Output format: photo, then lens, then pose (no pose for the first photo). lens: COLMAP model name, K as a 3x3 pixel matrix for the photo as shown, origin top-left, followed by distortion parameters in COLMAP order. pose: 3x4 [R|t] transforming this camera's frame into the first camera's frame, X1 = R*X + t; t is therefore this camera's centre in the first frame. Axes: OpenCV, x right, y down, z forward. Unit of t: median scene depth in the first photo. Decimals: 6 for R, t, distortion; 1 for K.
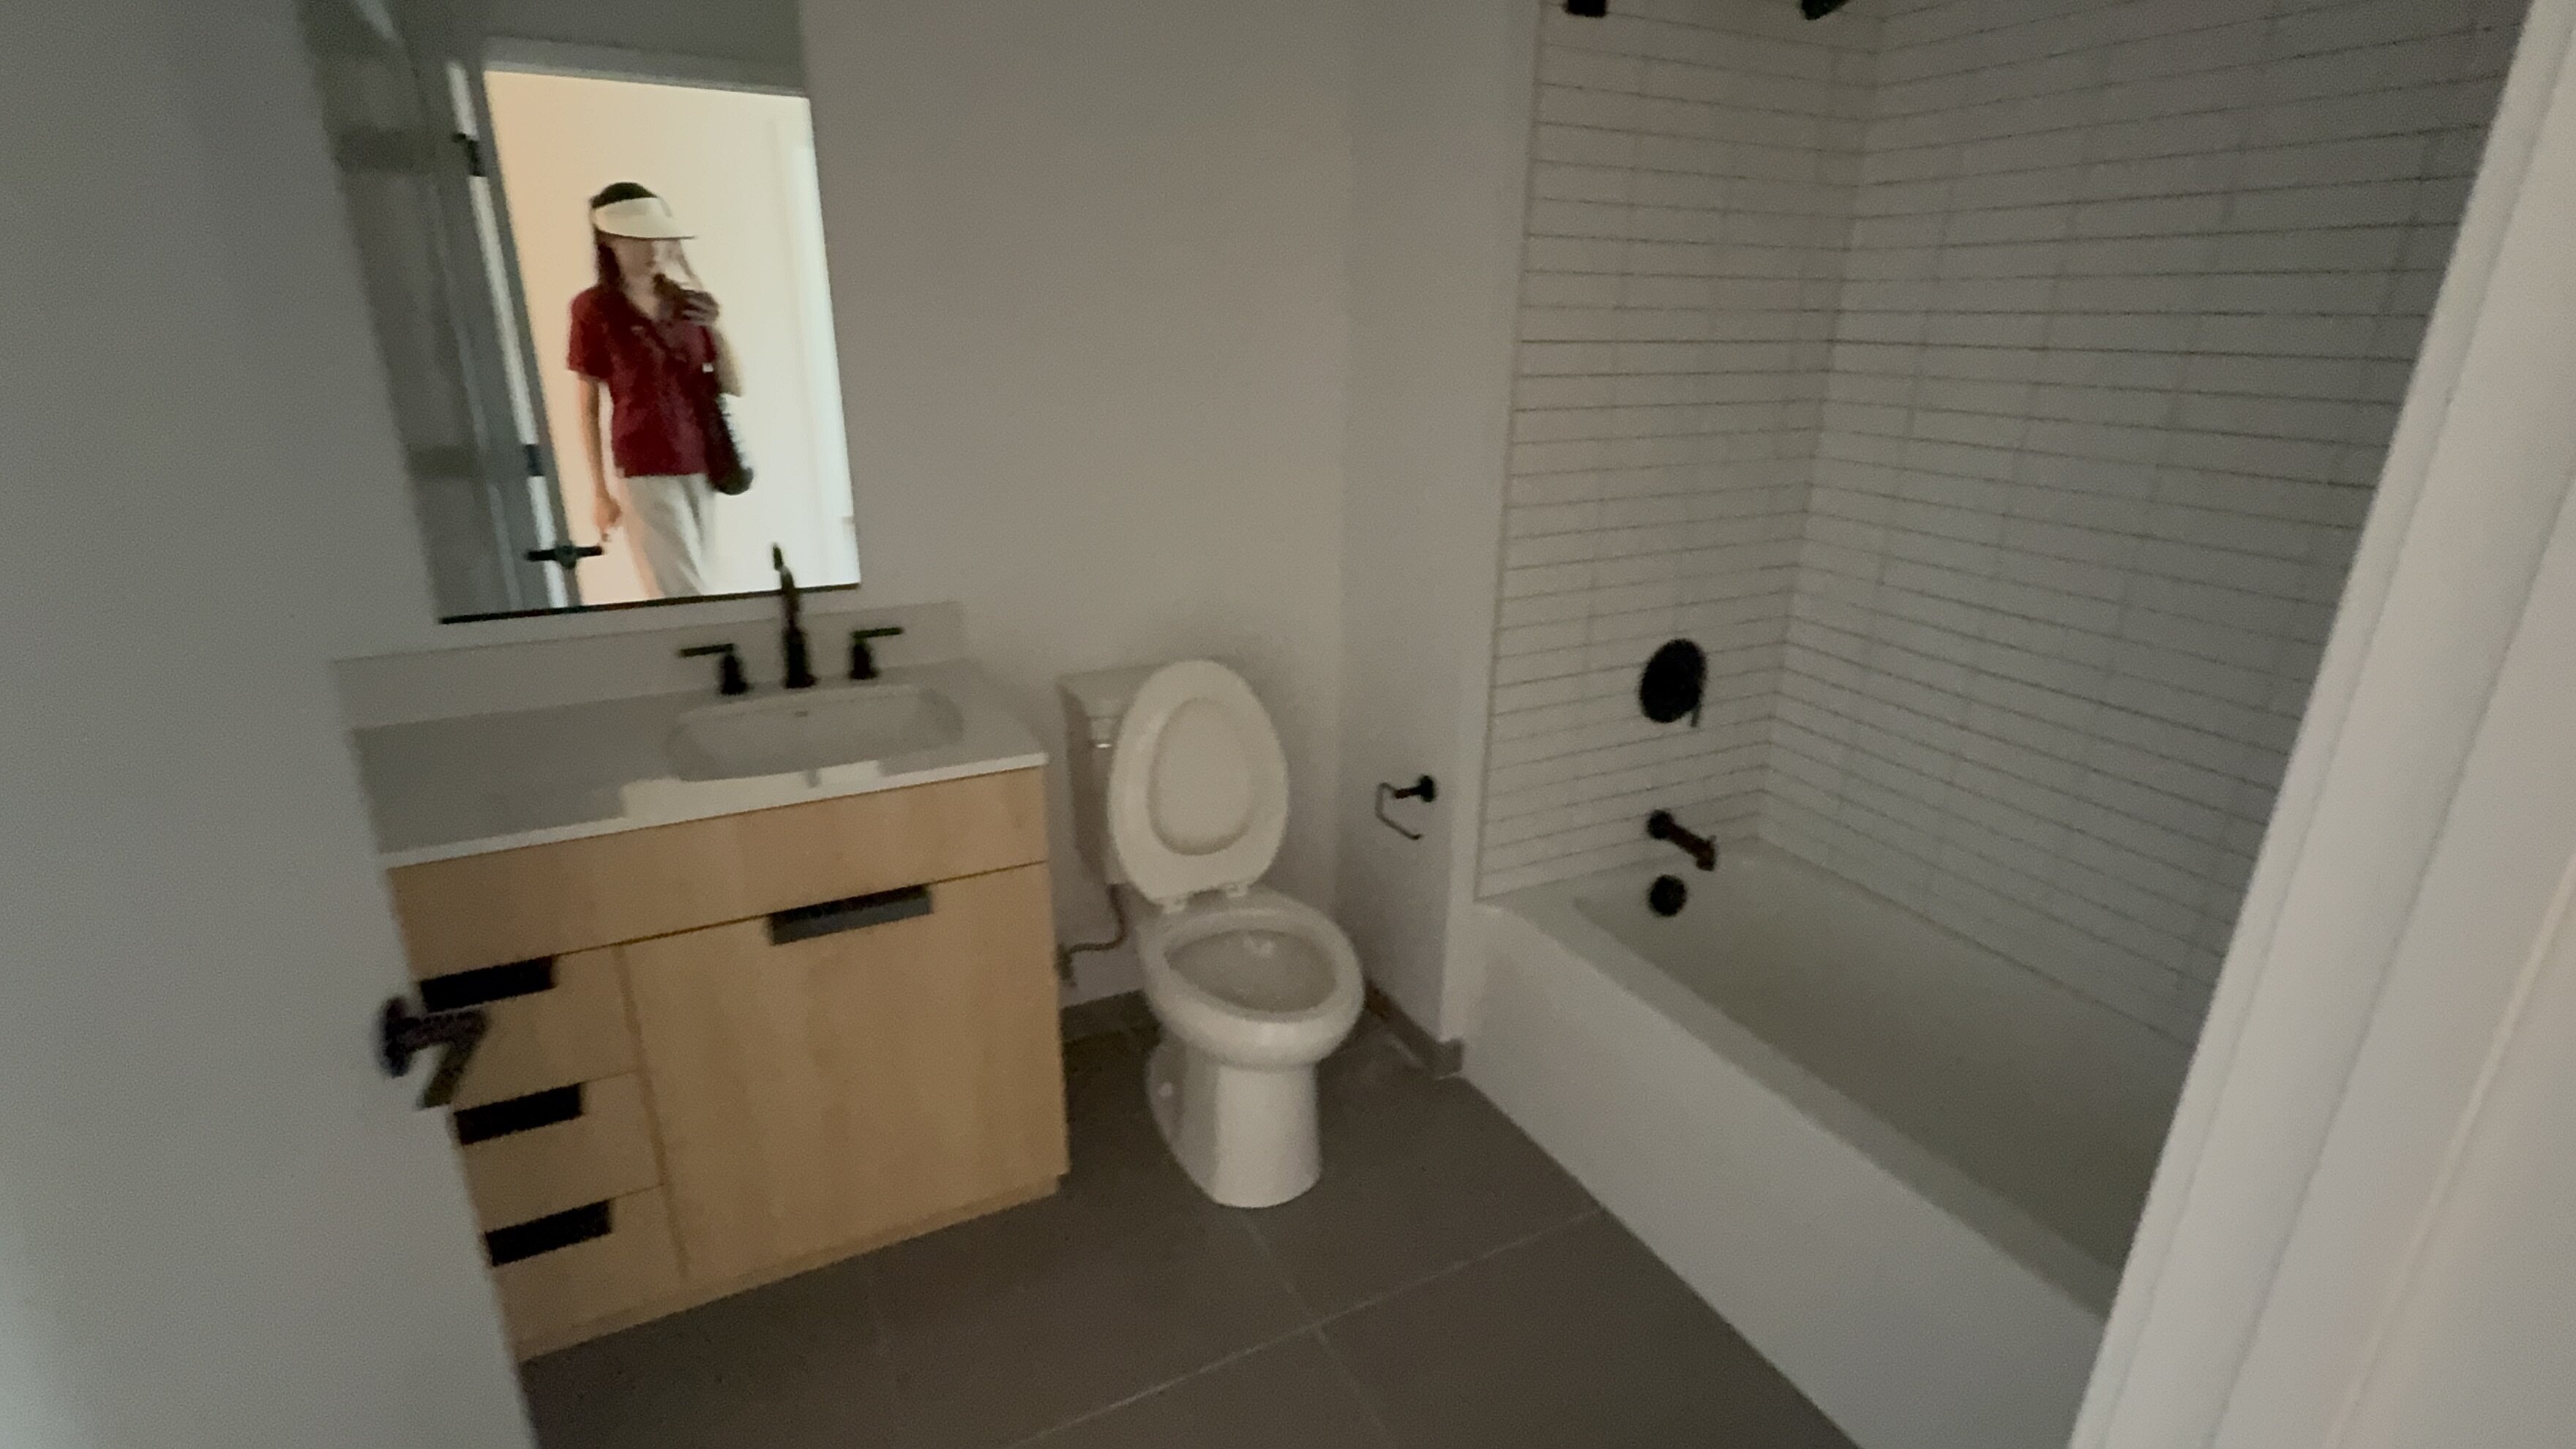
lens RADIAL K [[1183.3, 0, 1285.3], [0, 1183.3, 730.1], [0, 0, 1]] dist [-0.003480, 0.001648]
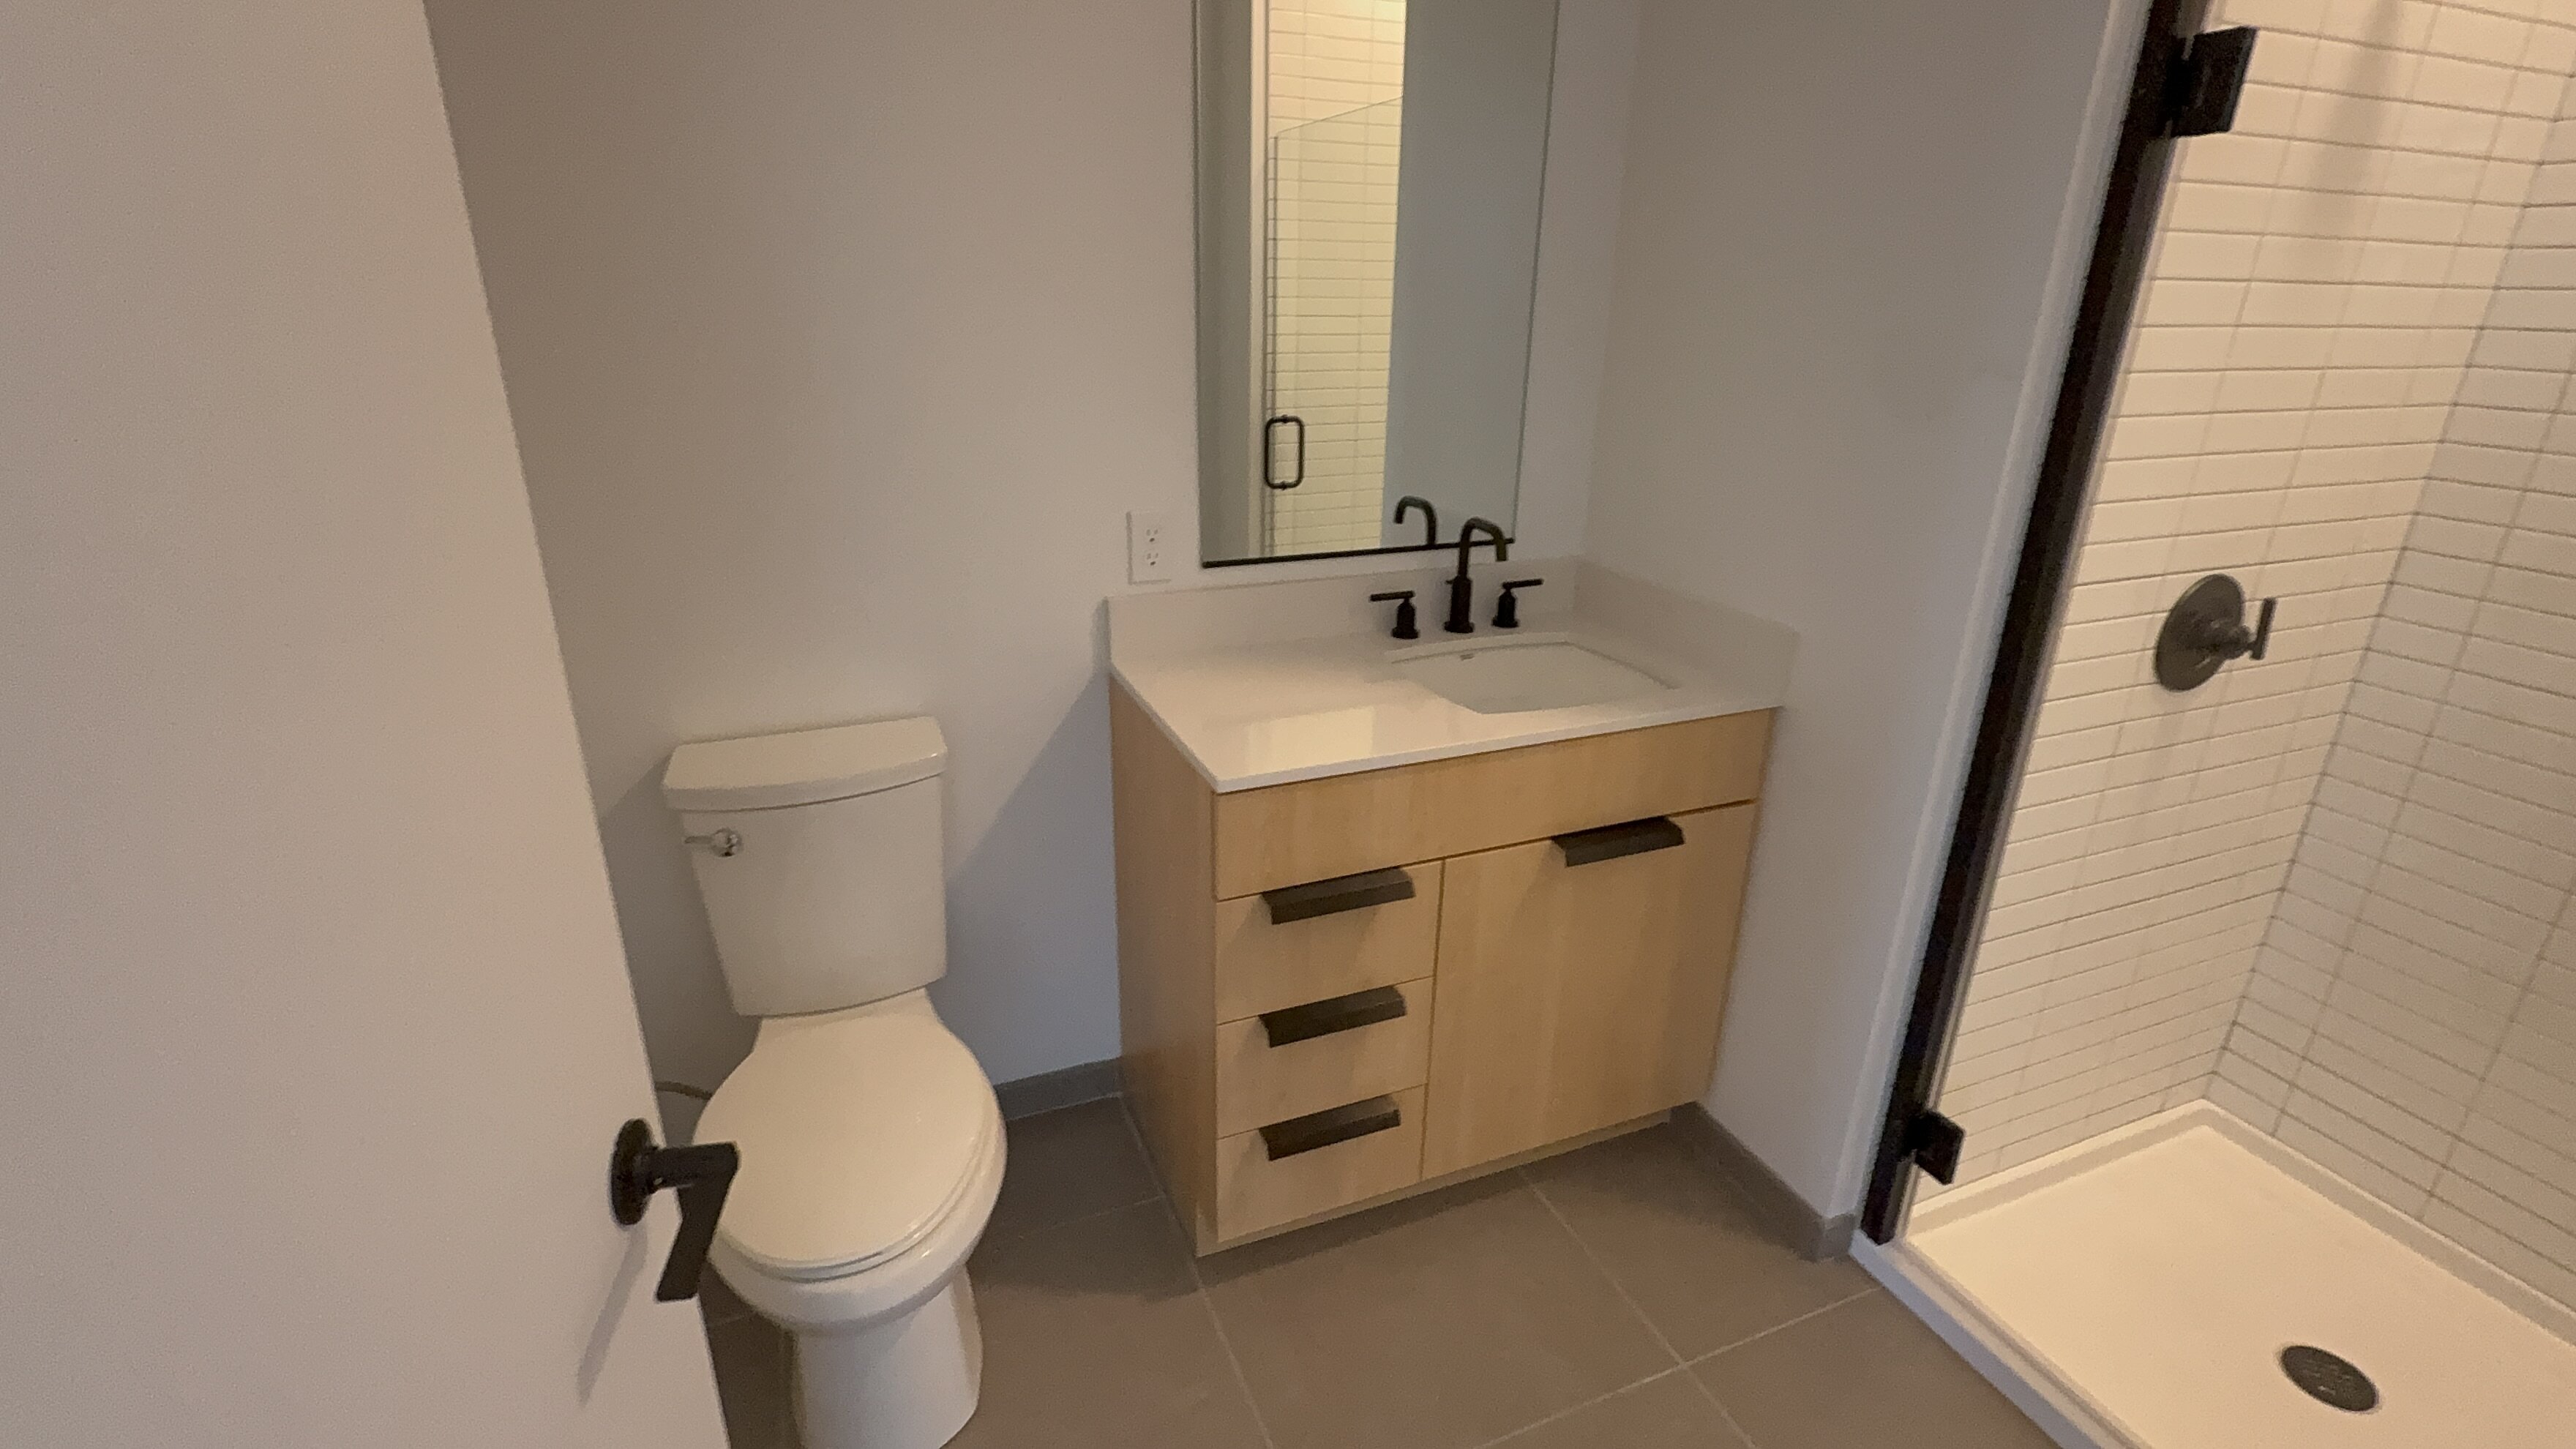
lens RADIAL K [[1183.3, 0, 1290.9], [0, 1183.3, 729.6], [0, 0, 1]] dist [-0.003480, 0.001648]
pose [[0.997124, 0.021487, -0.072675, -0.488898], [-0.019536, 0.999432, 0.027453, 0.025724], [0.073223, -0.025955, 0.996978, -0.090272]]
